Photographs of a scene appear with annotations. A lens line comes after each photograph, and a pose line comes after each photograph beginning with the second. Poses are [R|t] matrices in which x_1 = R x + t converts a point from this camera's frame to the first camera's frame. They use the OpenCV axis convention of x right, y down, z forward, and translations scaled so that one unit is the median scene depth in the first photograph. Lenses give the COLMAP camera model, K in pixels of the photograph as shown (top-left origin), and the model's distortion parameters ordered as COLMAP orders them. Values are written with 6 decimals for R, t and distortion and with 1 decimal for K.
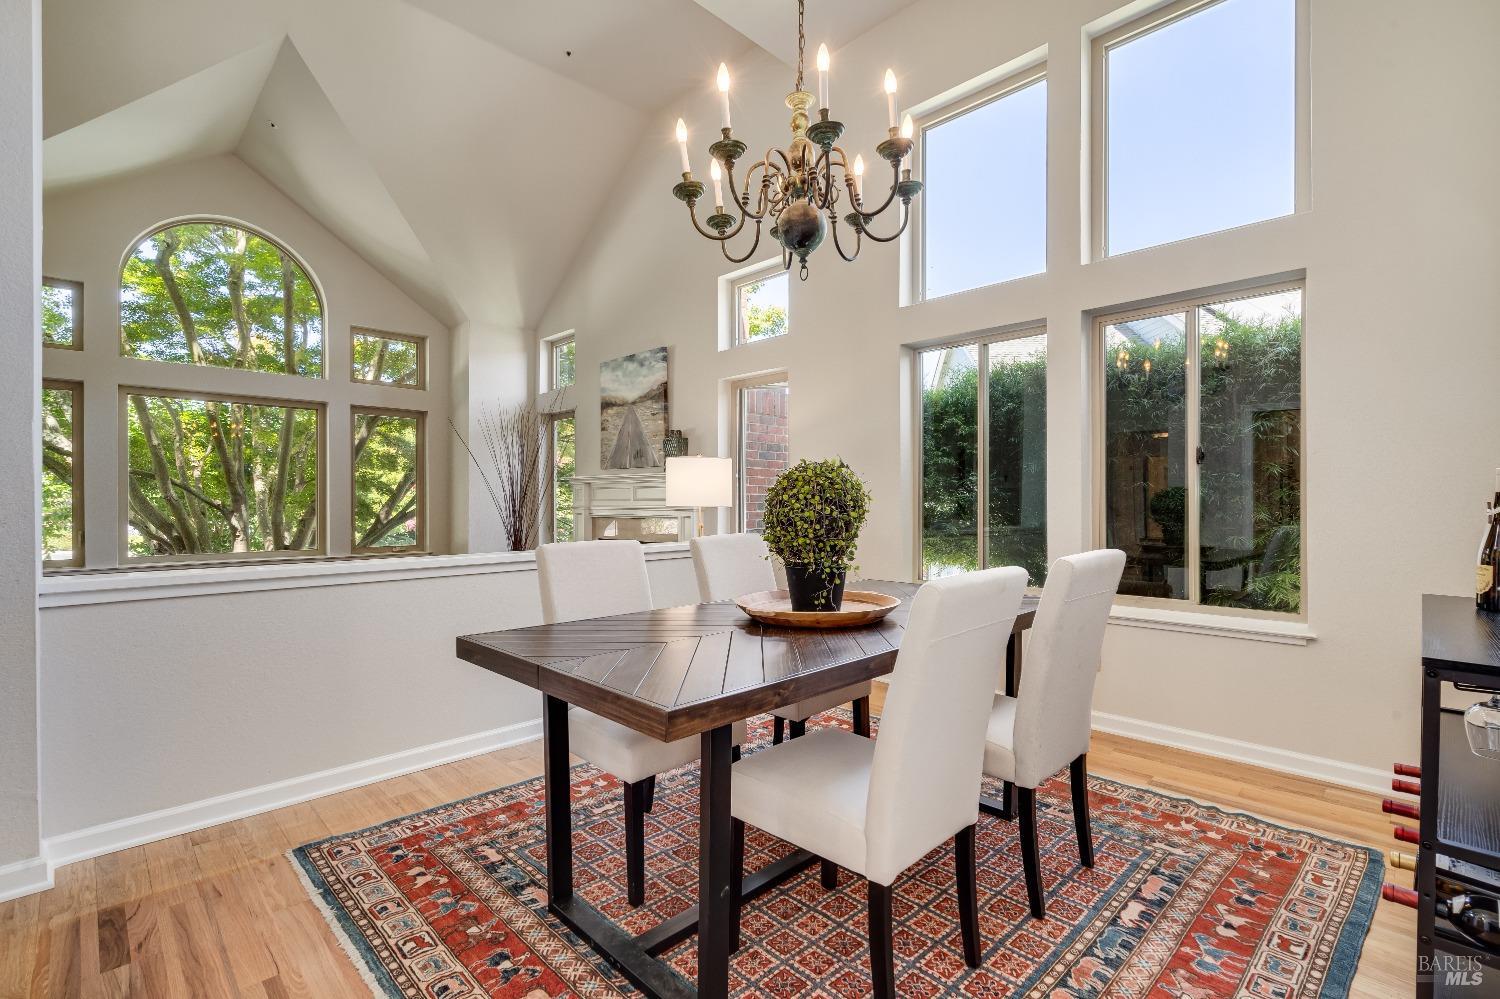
lens RADIAL K [[693.0, 0, 755.6], [0, 693.0, 502.7], [0, 0, 1]] dist [-0.007773, 0.002737]
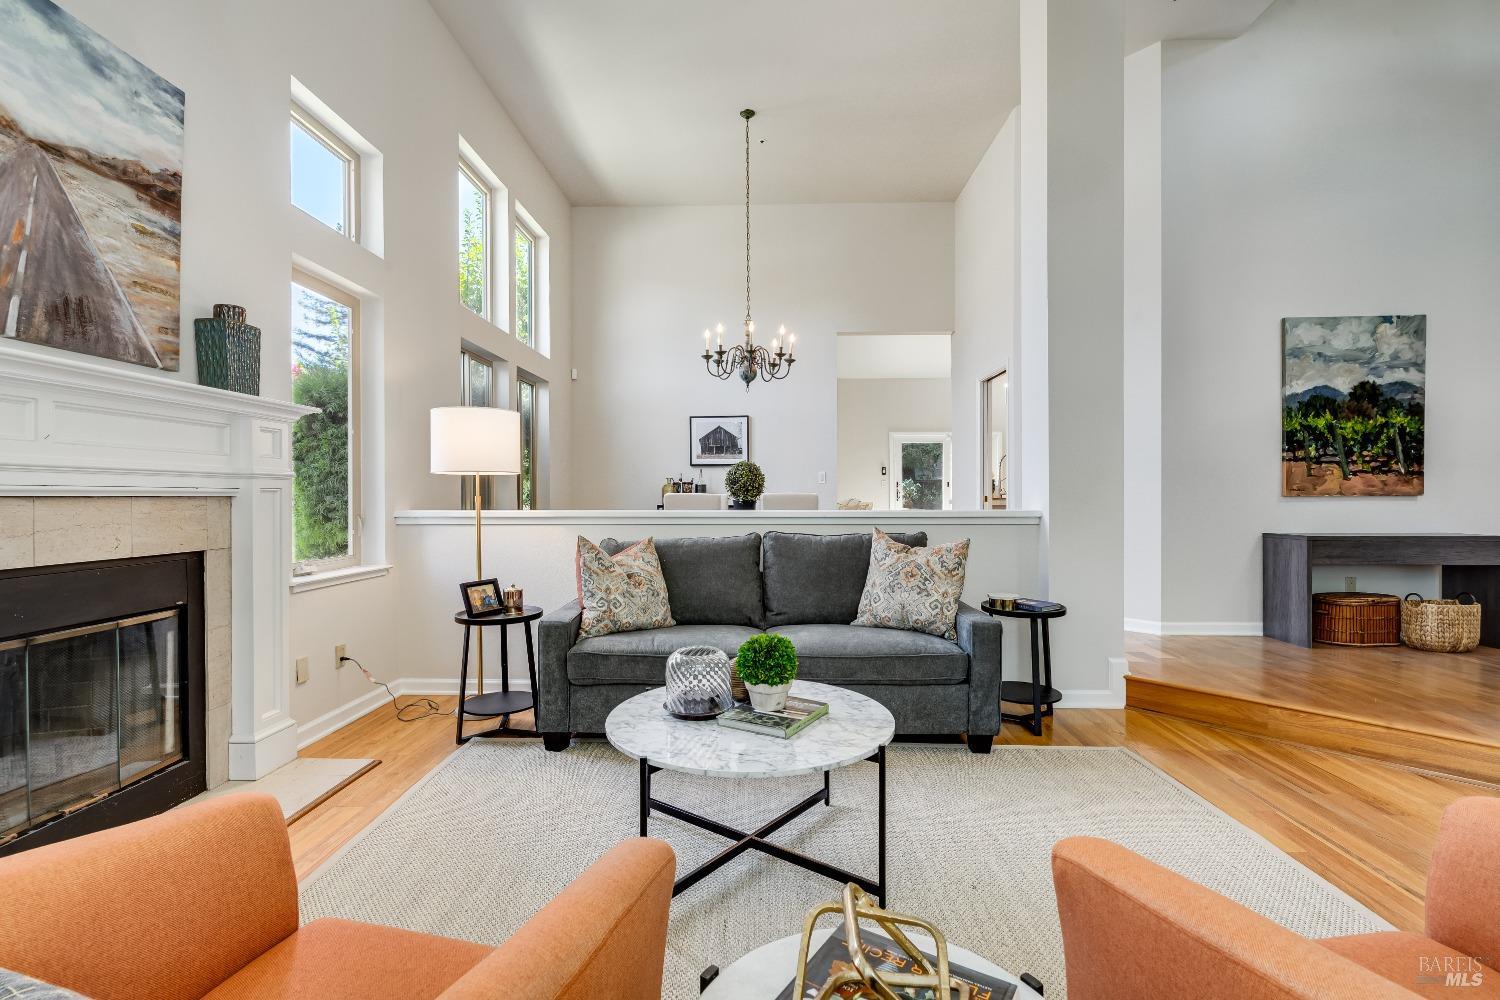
lens RADIAL K [[693.0, 0, 748.0], [0, 693.0, 498.1], [0, 0, 1]] dist [-0.007773, 0.002737]
pose [[-0.684426, 0.000251, 0.729083, -0.644879], [0.003910, 0.999987, 0.003326, 0.023231], [-0.729072, 0.005128, -0.684418, 0.983928]]
